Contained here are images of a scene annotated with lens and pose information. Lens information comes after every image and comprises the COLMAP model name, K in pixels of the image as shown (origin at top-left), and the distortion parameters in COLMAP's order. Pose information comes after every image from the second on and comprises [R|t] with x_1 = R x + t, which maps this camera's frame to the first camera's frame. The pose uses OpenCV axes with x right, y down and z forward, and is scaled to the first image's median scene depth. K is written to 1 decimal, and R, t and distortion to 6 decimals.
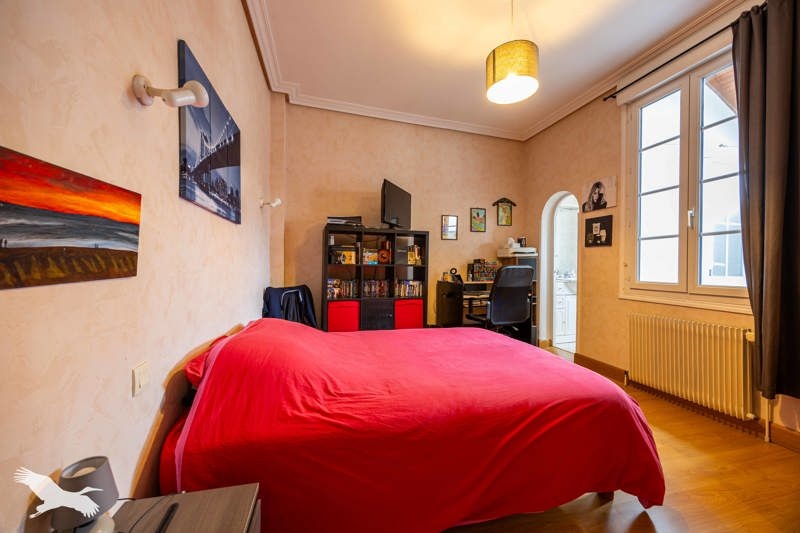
lens RADIAL K [[295.0, 0, 400.5], [0, 295.0, 264.4], [0, 0, 1]] dist [-0.006969, 0.000382]
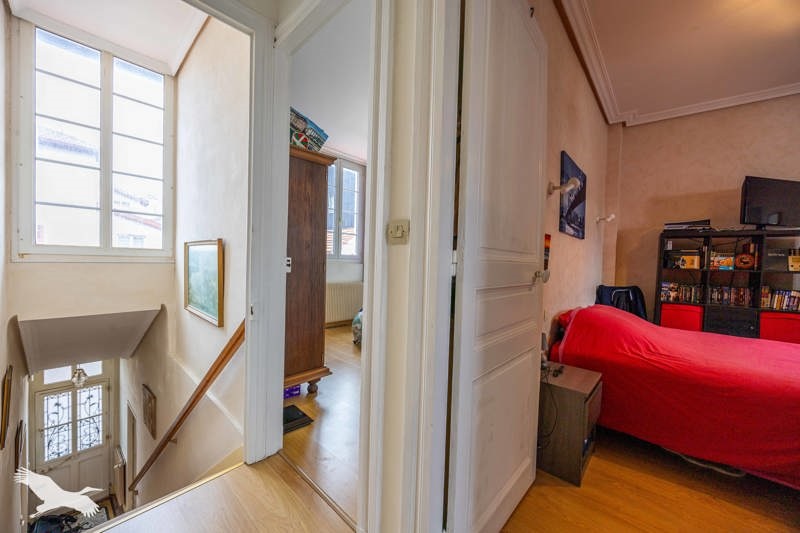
lens RADIAL K [[295.0, 0, 398.6], [0, 295.0, 270.6], [0, 0, 1]] dist [-0.006969, 0.000382]
pose [[0.538494, 0.031958, -0.842023, 0.130475], [-0.023129, 0.999465, 0.023142, 0.006034], [0.842312, 0.007014, 0.538945, -0.372398]]
